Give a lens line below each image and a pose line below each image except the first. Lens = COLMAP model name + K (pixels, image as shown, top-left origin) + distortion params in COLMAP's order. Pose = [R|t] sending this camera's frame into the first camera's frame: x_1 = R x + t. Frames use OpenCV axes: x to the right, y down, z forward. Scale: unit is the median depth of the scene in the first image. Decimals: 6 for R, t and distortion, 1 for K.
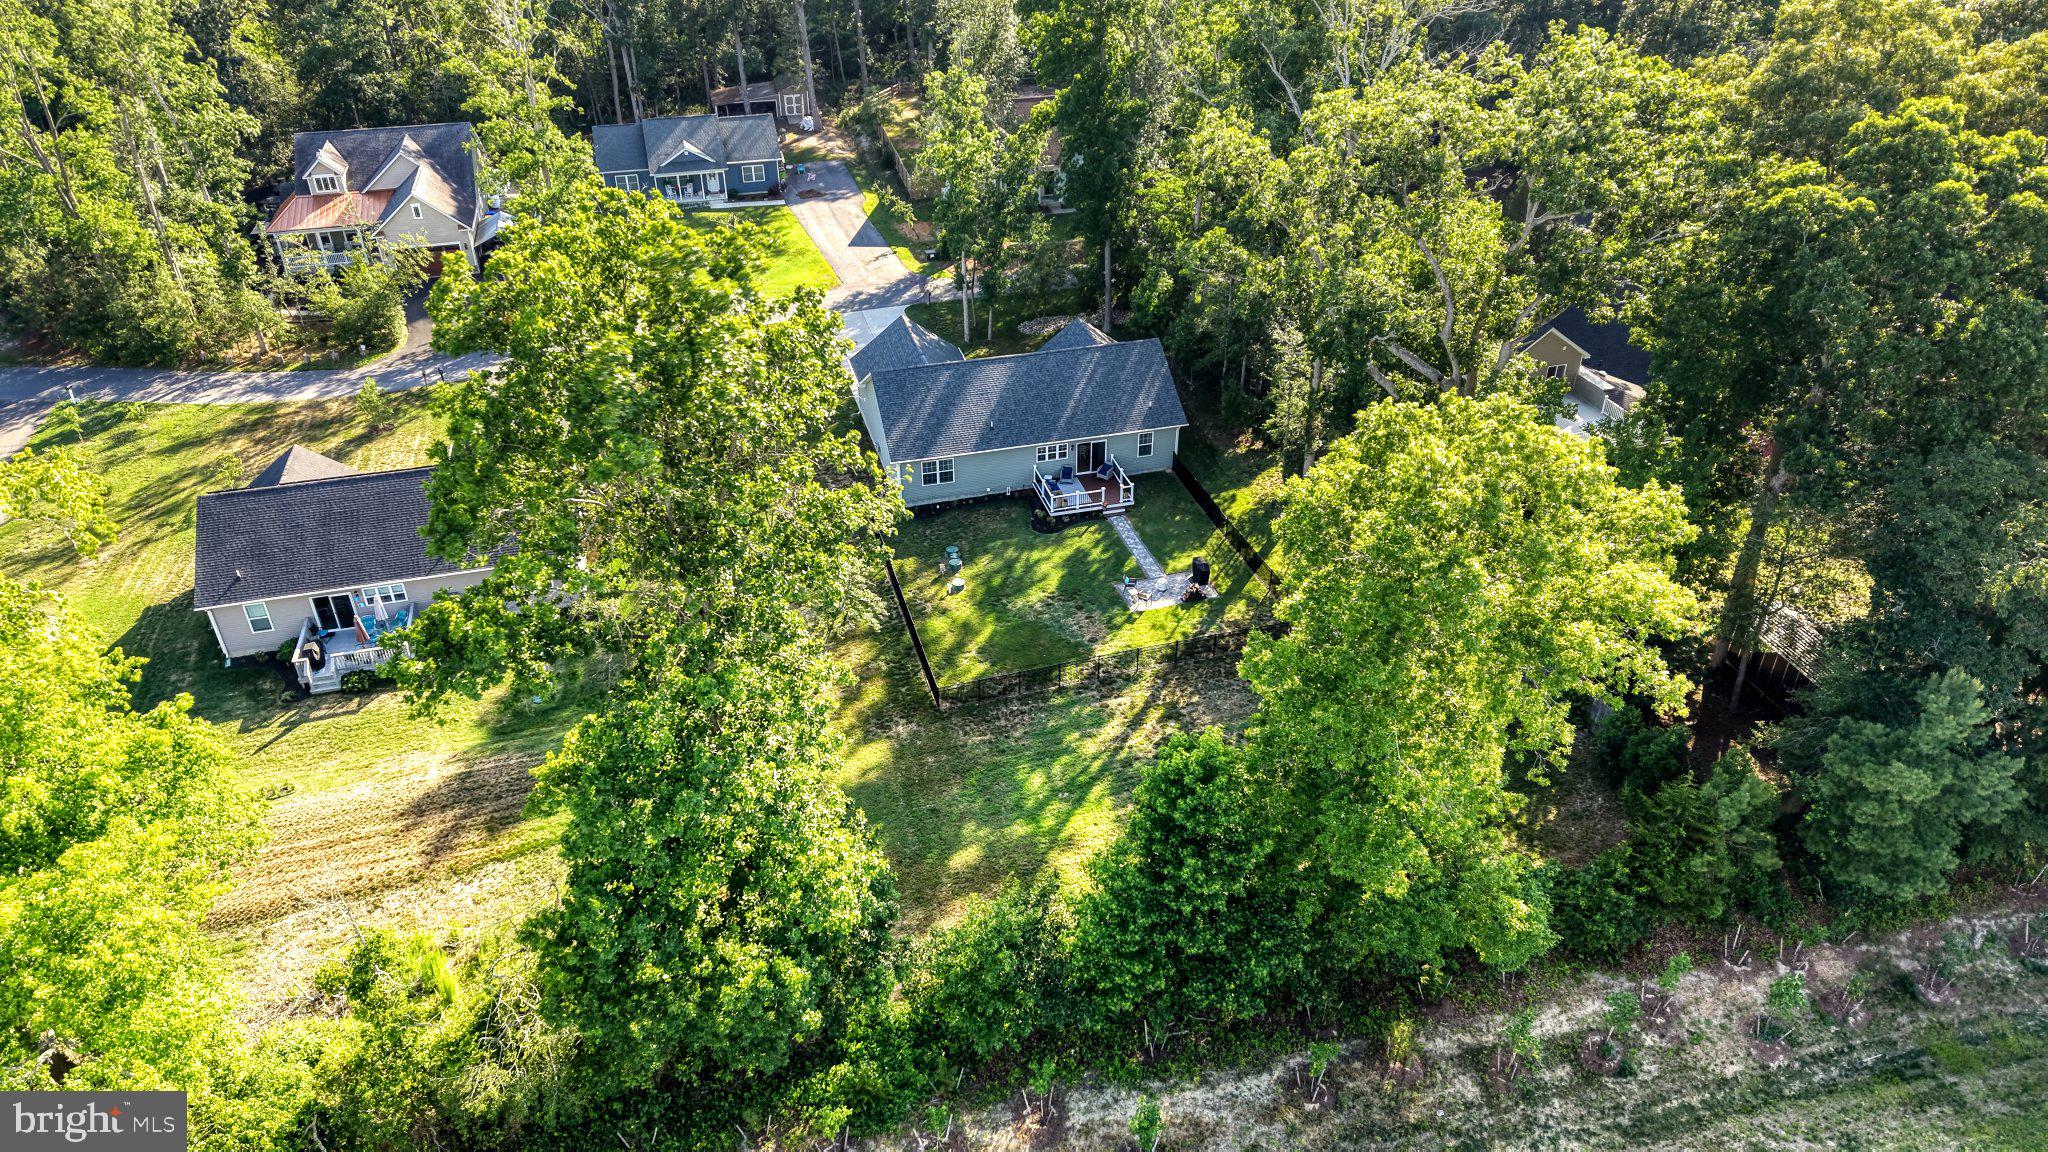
lens RADIAL K [[1365.2, 0, 1019.2], [0, 1365.2, 574.6], [0, 0, 1]] dist [0.057309, -0.070612]
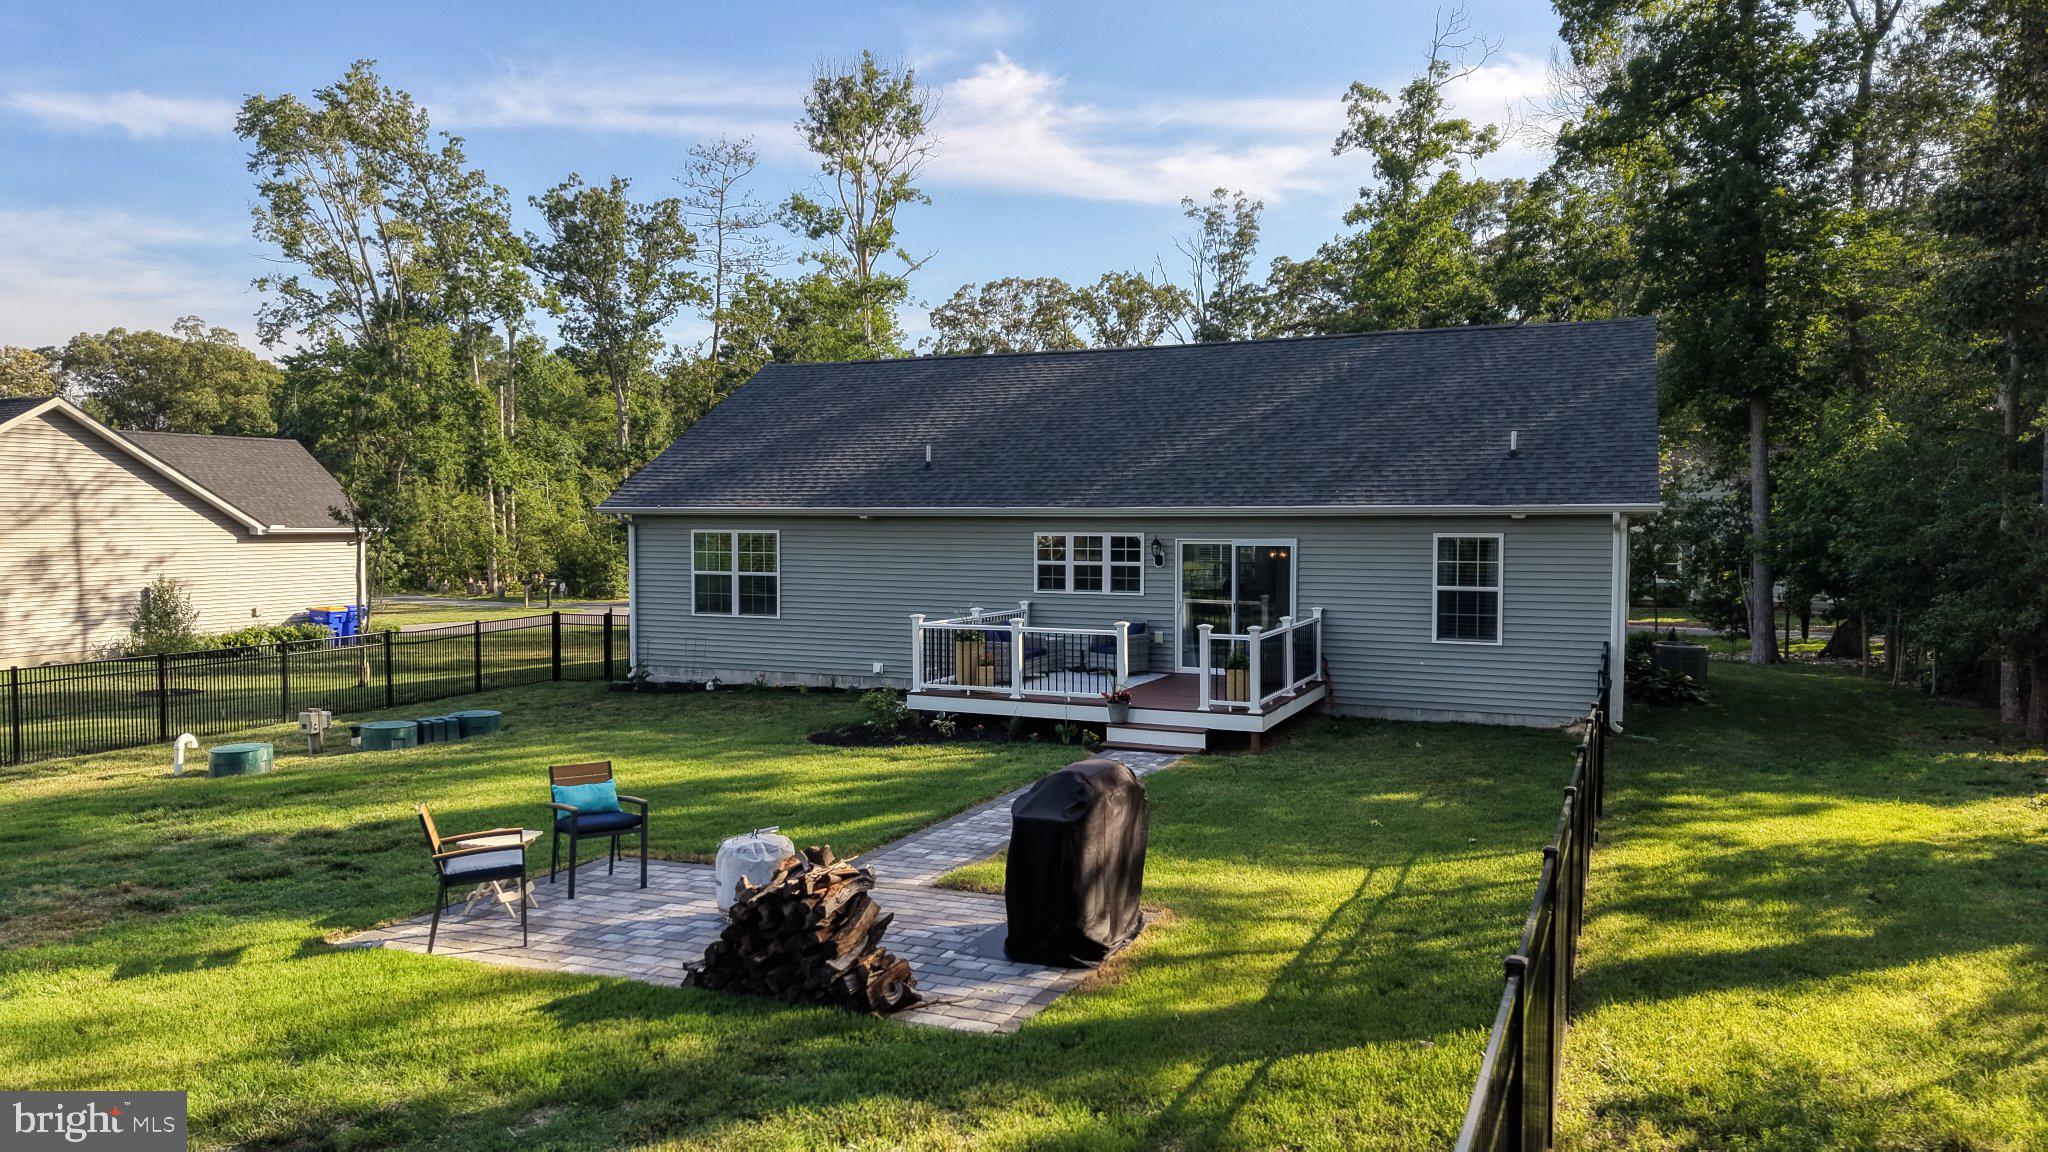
lens RADIAL K [[1357.9, 0, 1028.8], [0, 1357.9, 576.7], [0, 0, 1]] dist [0.064884, -0.079311]
pose [[0.773297, 0.032351, -0.633218, 0.193819], [-0.339722, 0.864385, -0.370713, 0.019393], [0.535351, 0.501789, 0.679416, 0.830231]]
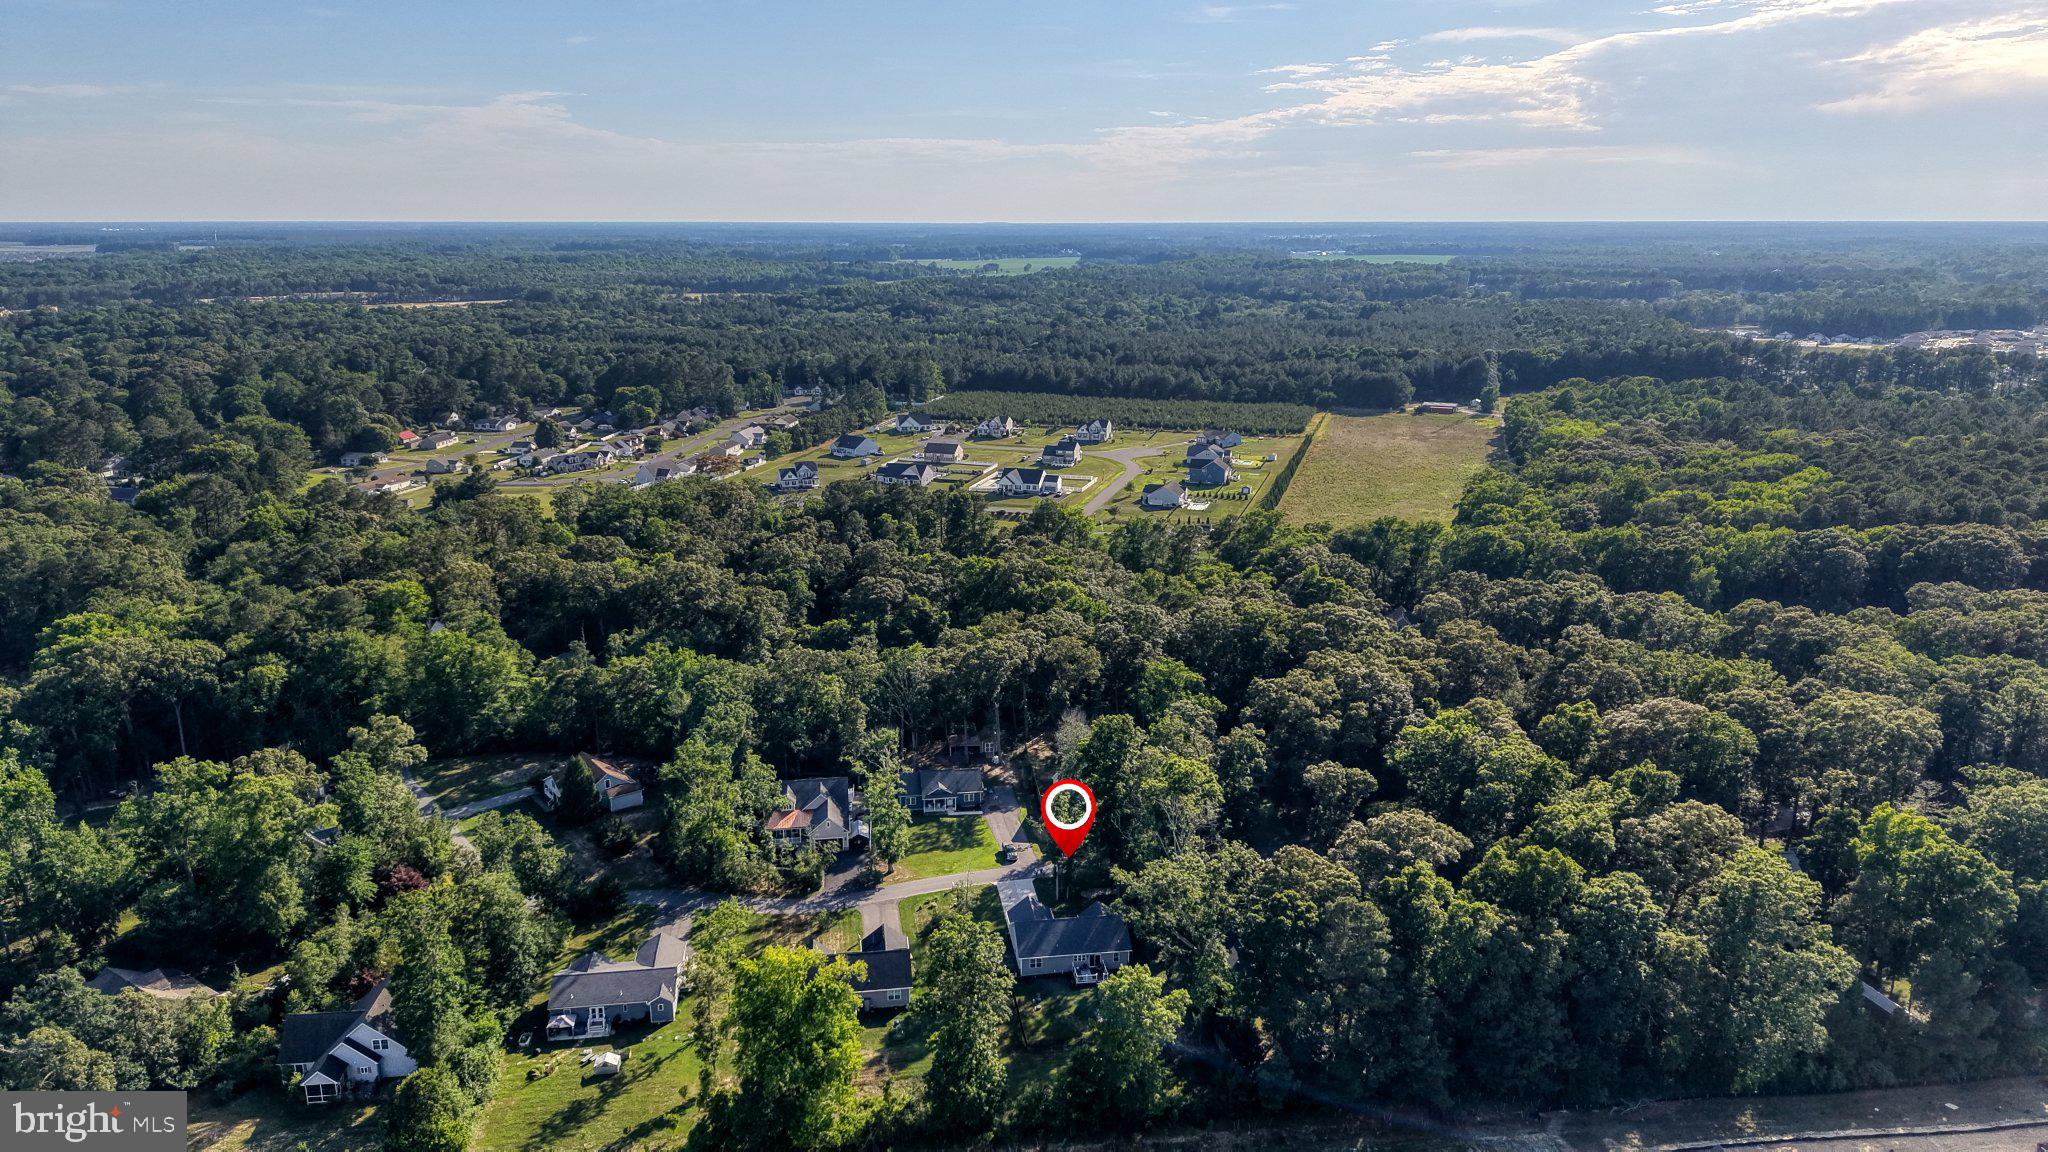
lens RADIAL K [[1357.9, 0, 1028.8], [0, 1357.9, 576.7], [0, 0, 1]] dist [0.064884, -0.079311]
pose [[0.992698, 0.037087, -0.114780, 0.206514], [-0.070700, 0.949870, -0.304547, 0.021550], [0.097732, 0.310439, 0.945556, -1.782077]]
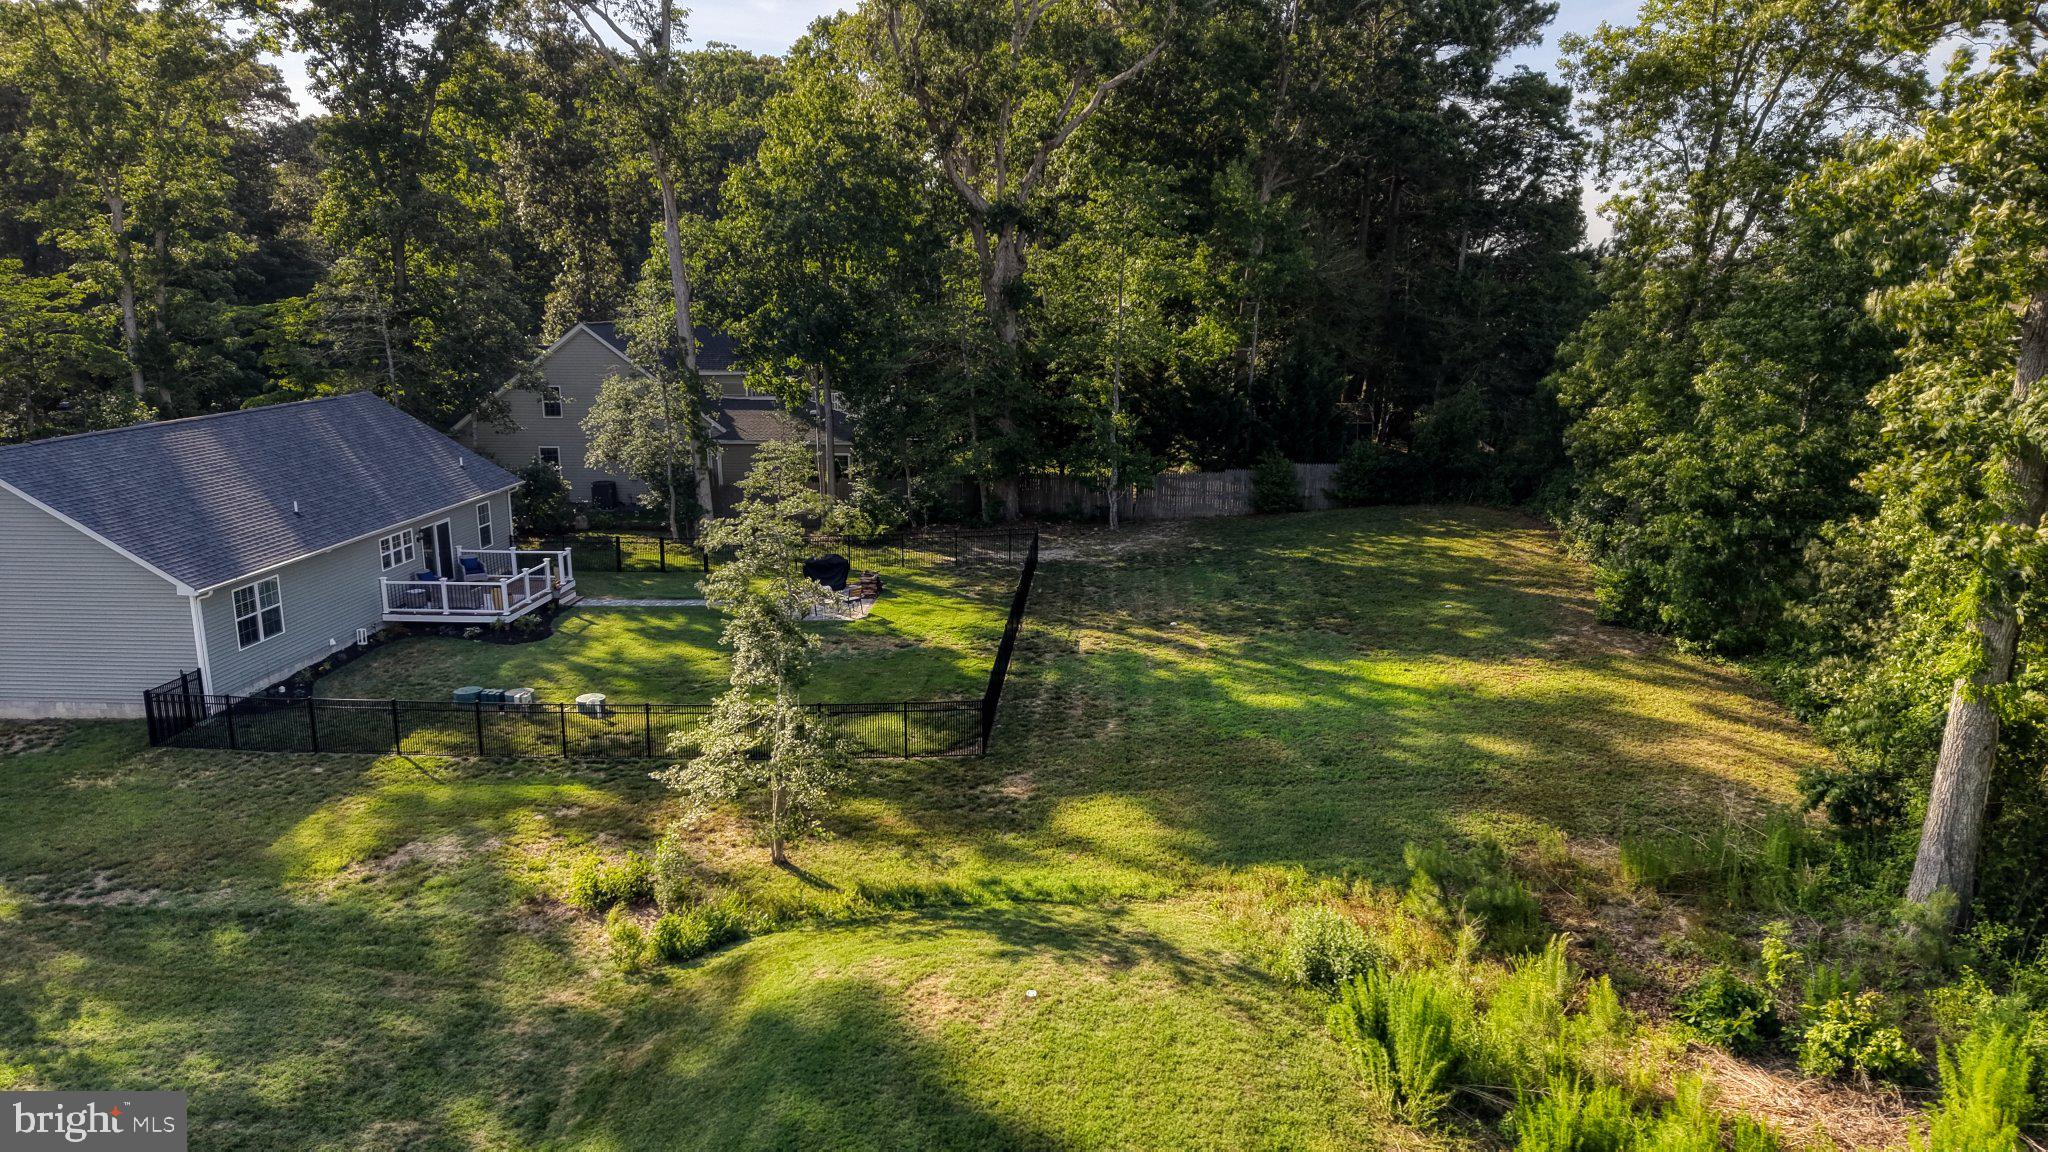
lens RADIAL K [[1357.9, 0, 1028.8], [0, 1357.9, 576.7], [0, 0, 1]] dist [0.064884, -0.079311]
pose [[0.333002, -0.199569, 0.921565, -0.390026], [0.498072, 0.867101, 0.007799, 0.036650], [-0.800646, 0.456408, 0.388146, 0.624949]]
